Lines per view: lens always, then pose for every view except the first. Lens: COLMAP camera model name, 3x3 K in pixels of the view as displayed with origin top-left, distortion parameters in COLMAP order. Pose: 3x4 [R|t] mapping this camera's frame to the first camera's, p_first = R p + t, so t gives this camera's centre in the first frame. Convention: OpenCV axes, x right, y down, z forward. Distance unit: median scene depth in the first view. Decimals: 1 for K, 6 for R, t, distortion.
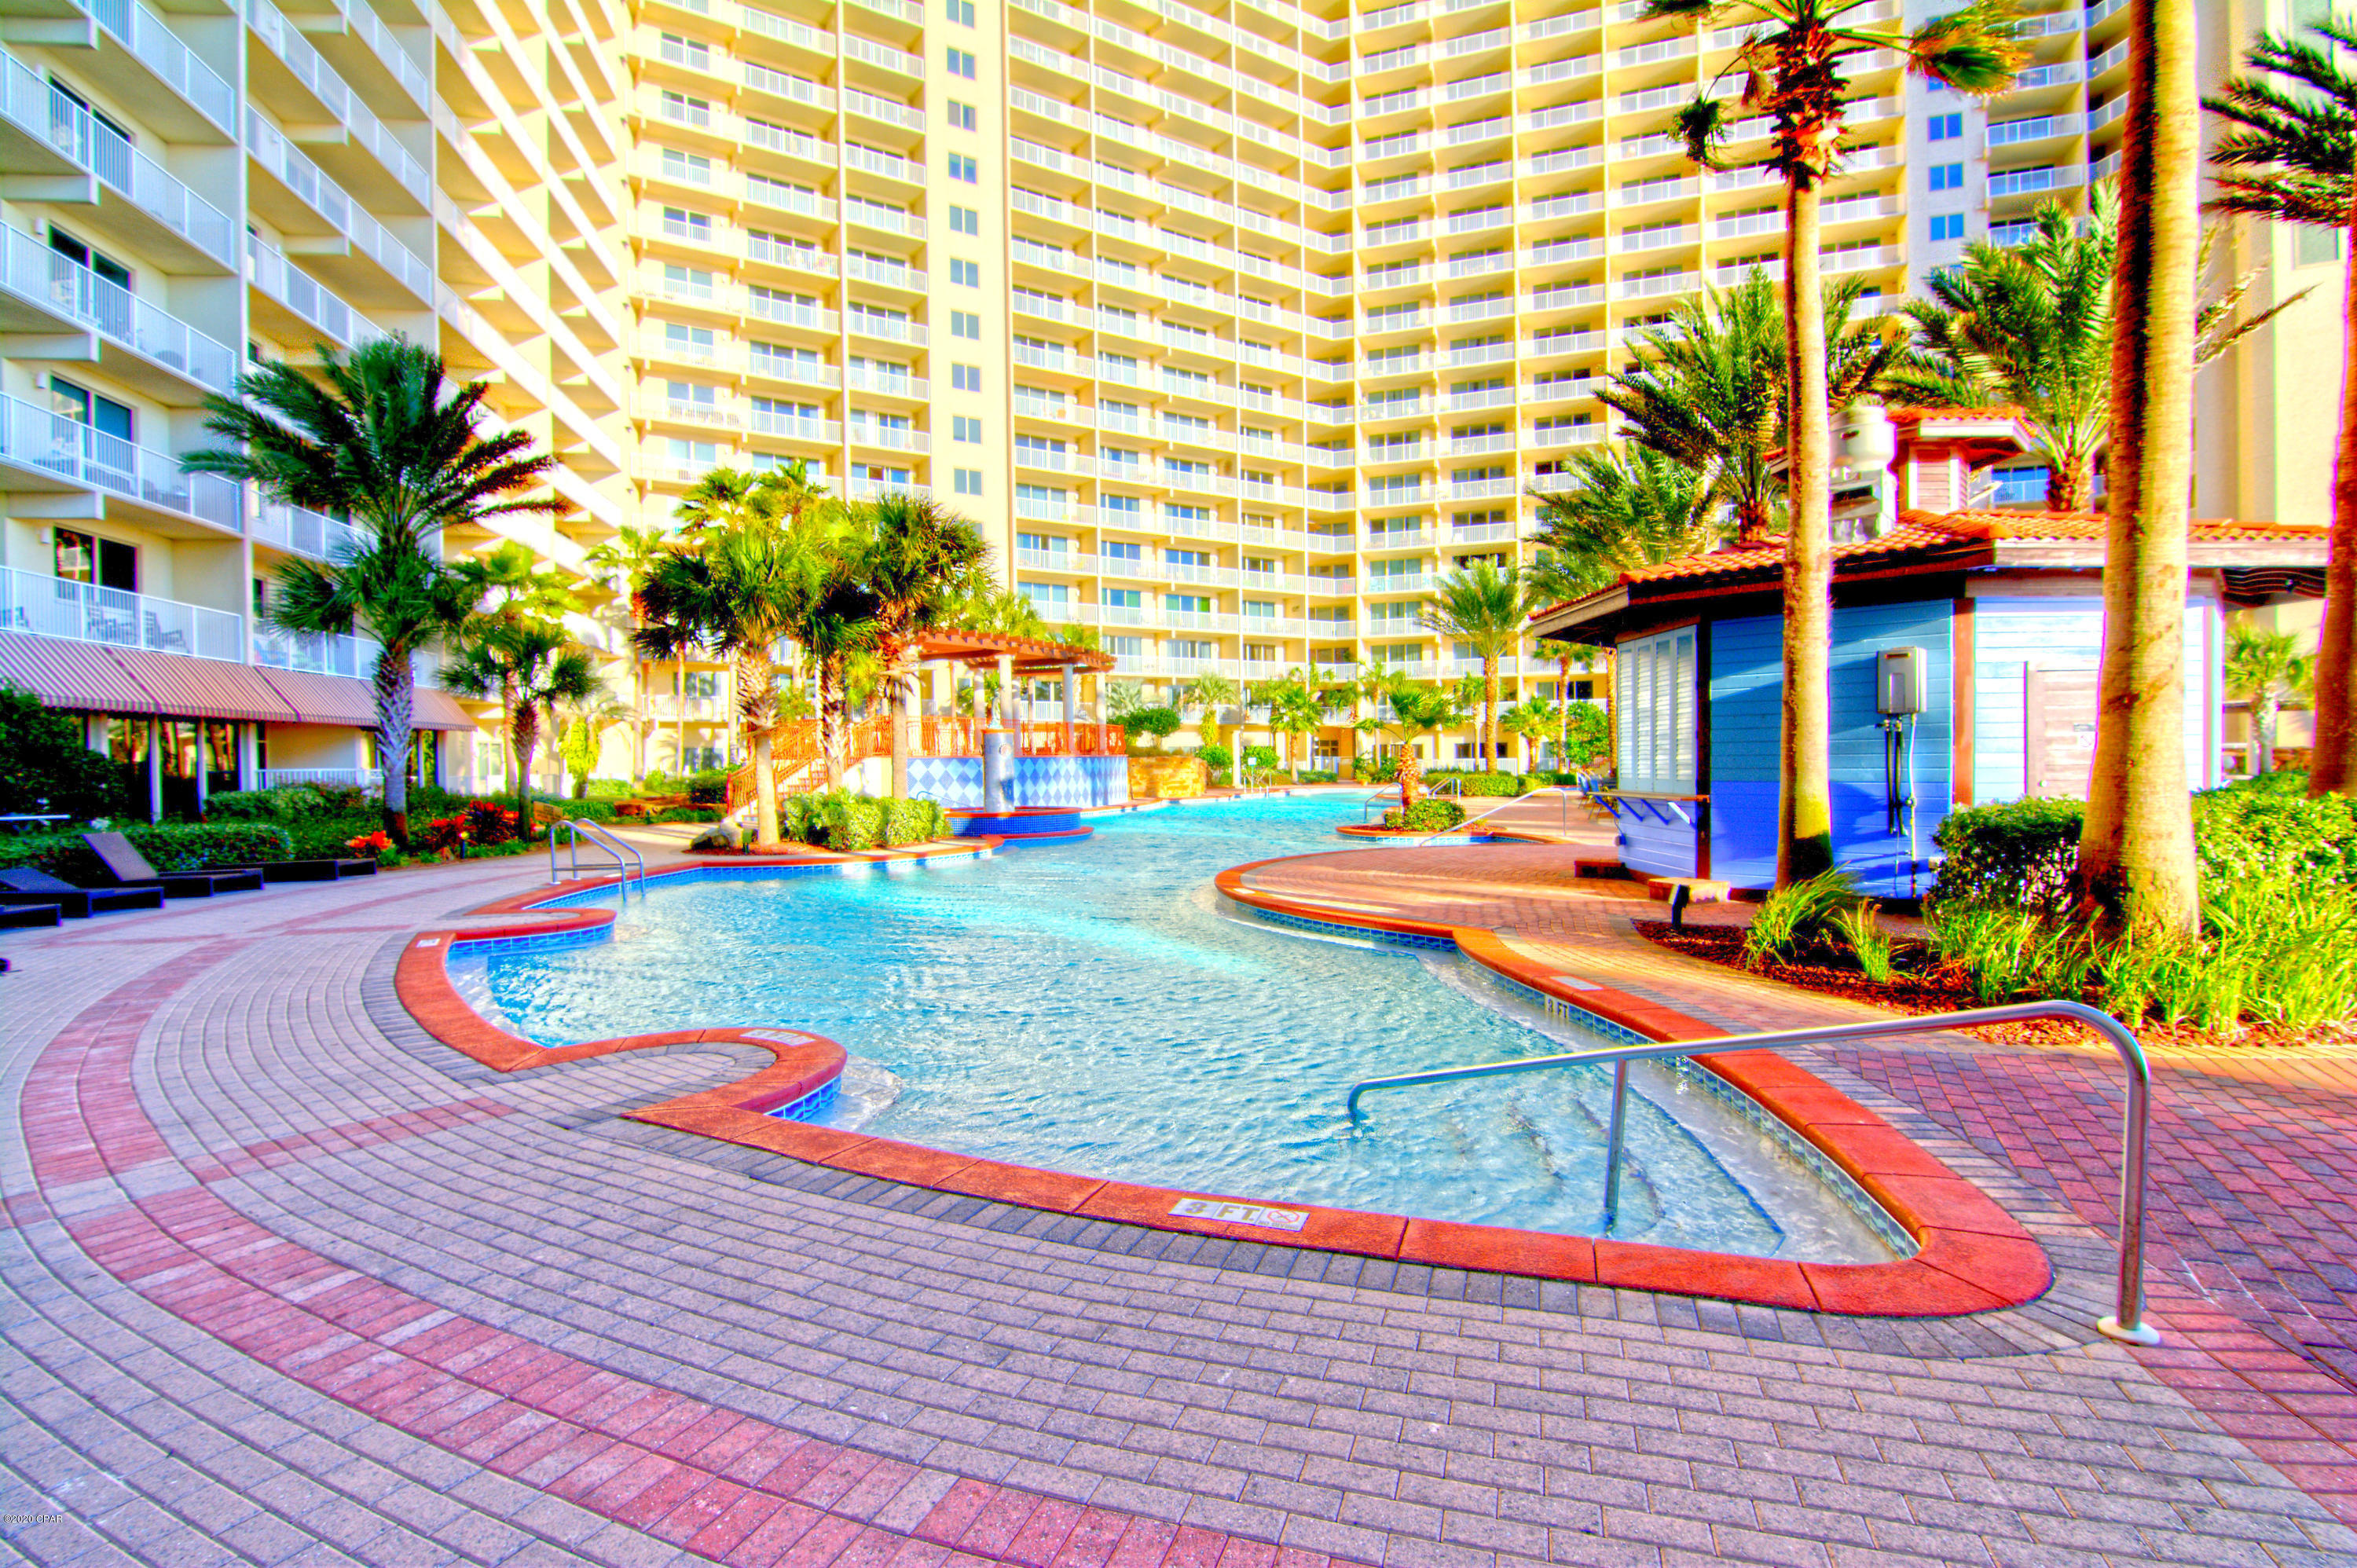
lens RADIAL K [[1130.7, 0, 1178.5], [0, 1130.7, 784.0], [0, 0, 1]] dist [-0.019233, -0.000443]
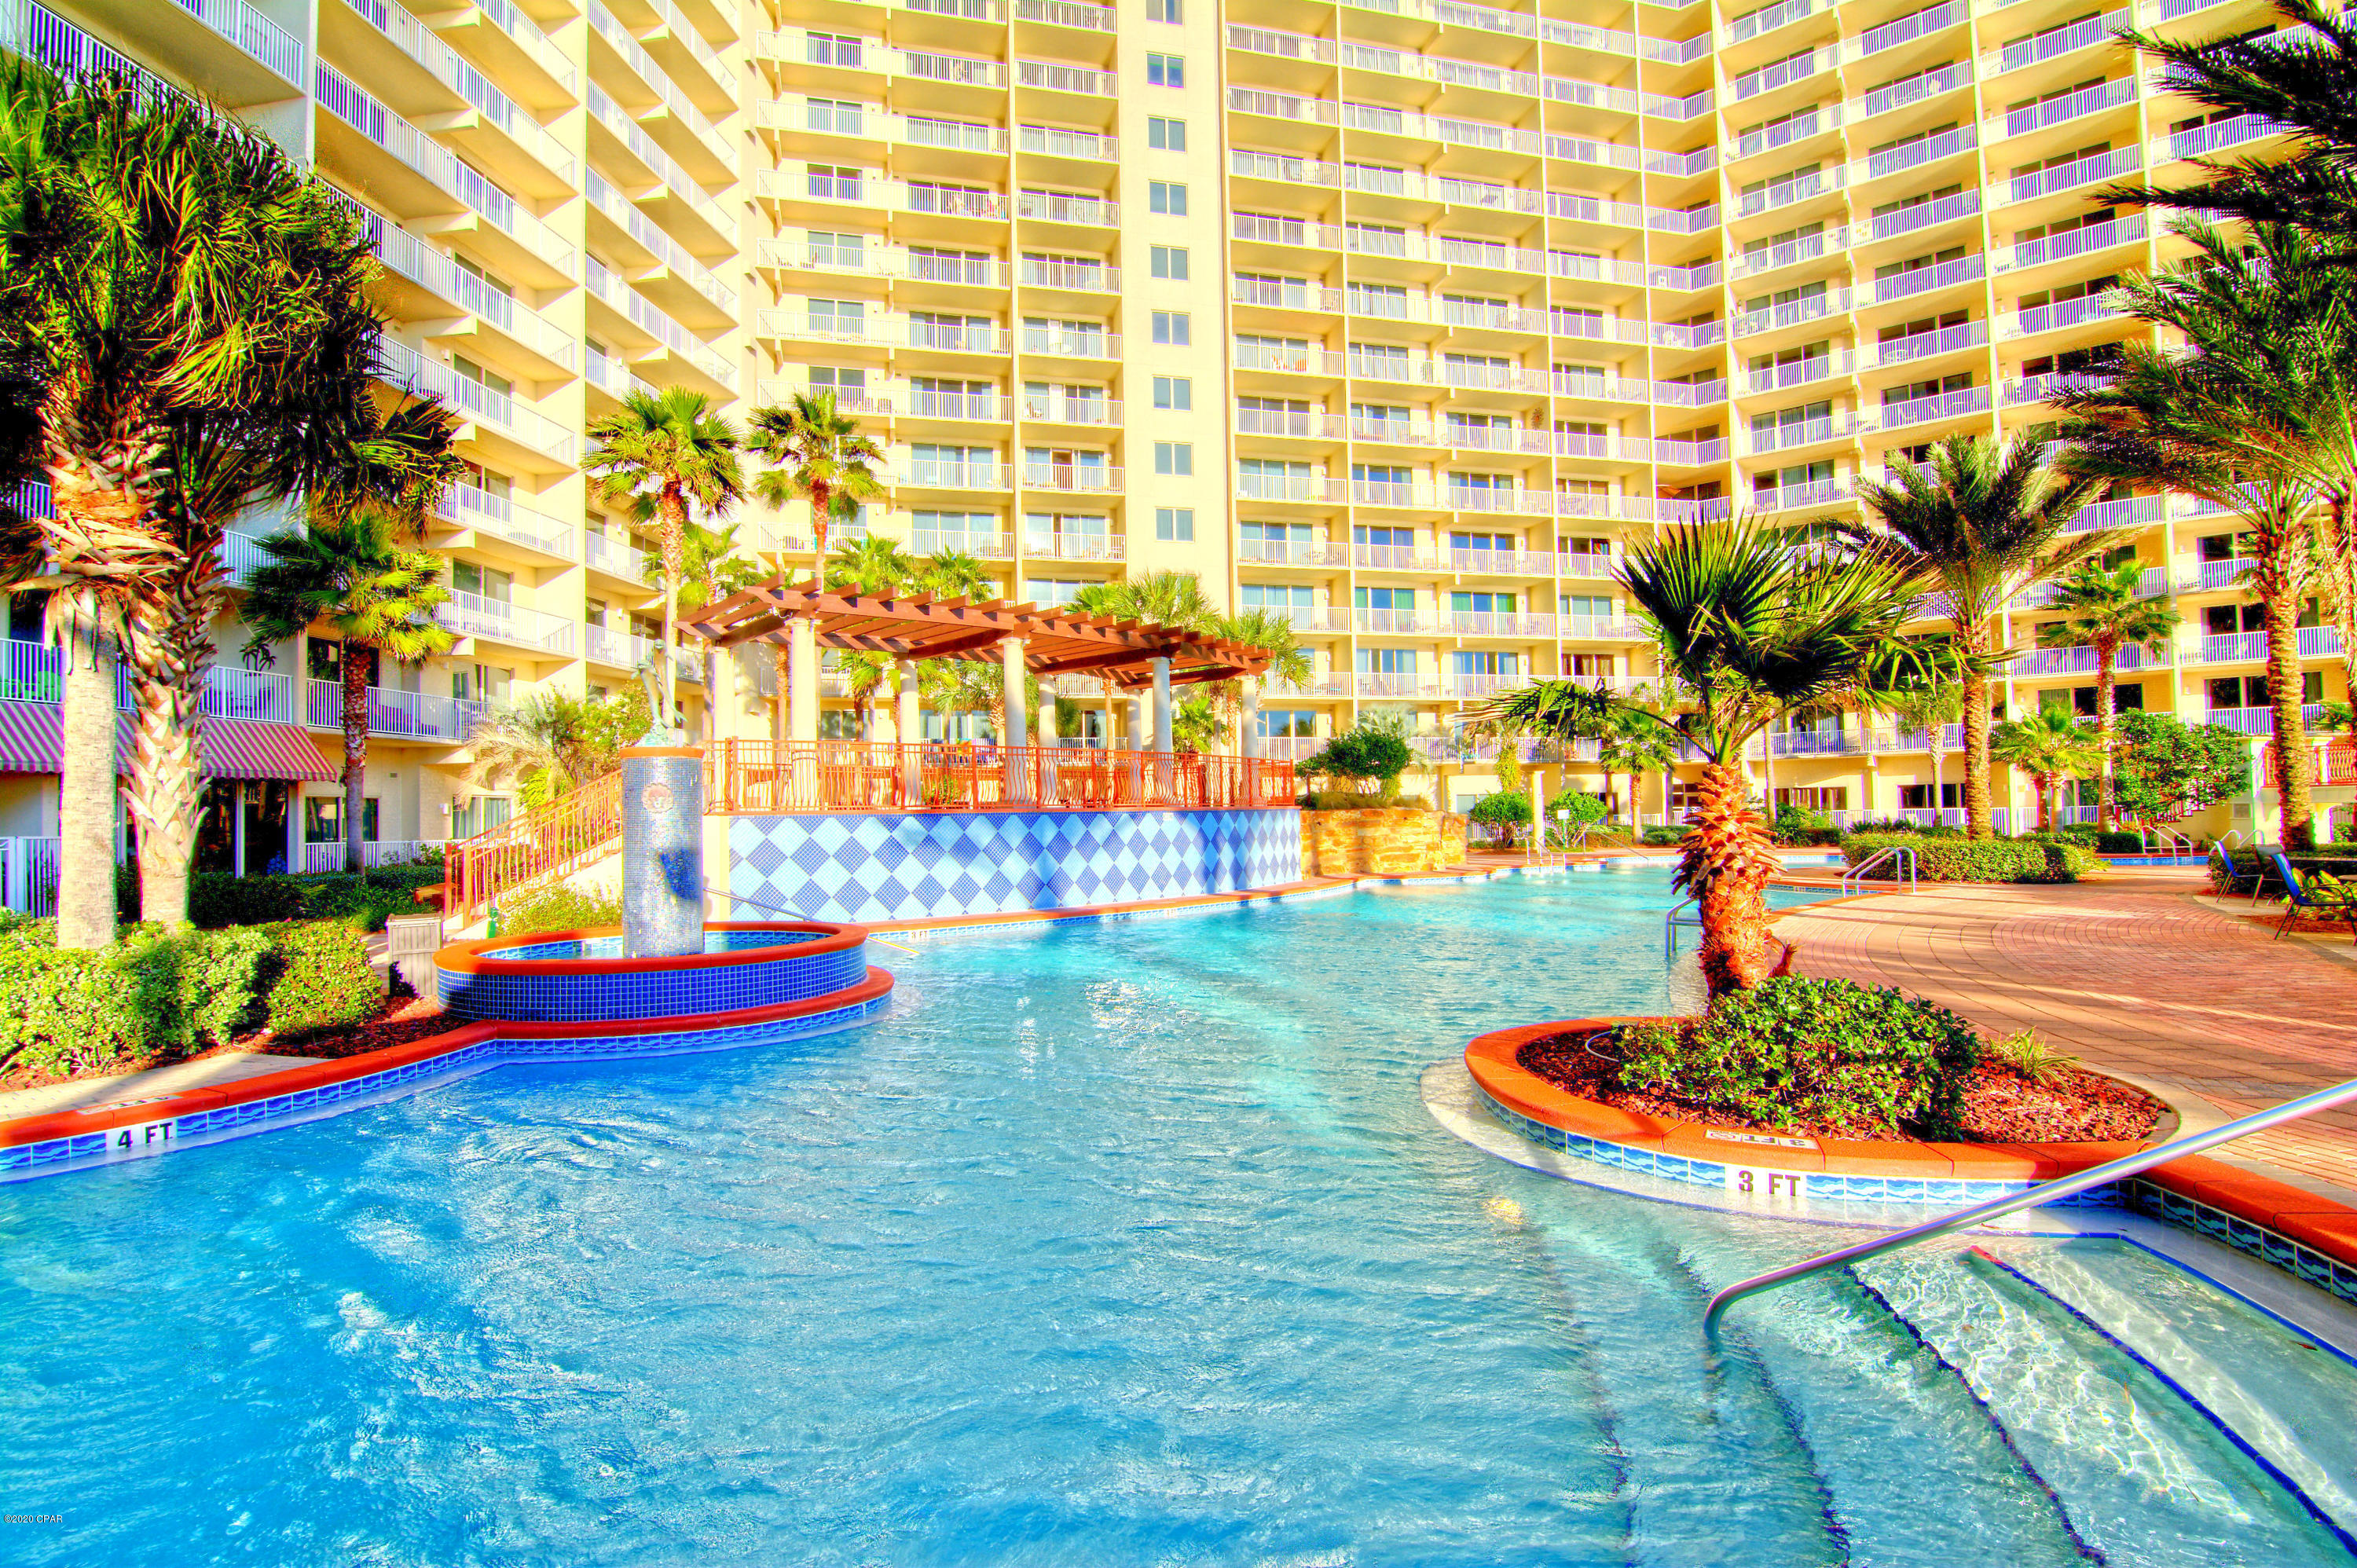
lens RADIAL K [[1130.7, 0, 1178.5], [0, 1130.7, 784.0], [0, 0, 1]] dist [-0.019233, -0.000443]
pose [[0.946001, -0.015208, -0.323805, 0.059683], [0.000122, 0.998916, -0.046558, -0.006293], [0.324162, 0.044004, 0.944977, 0.249670]]
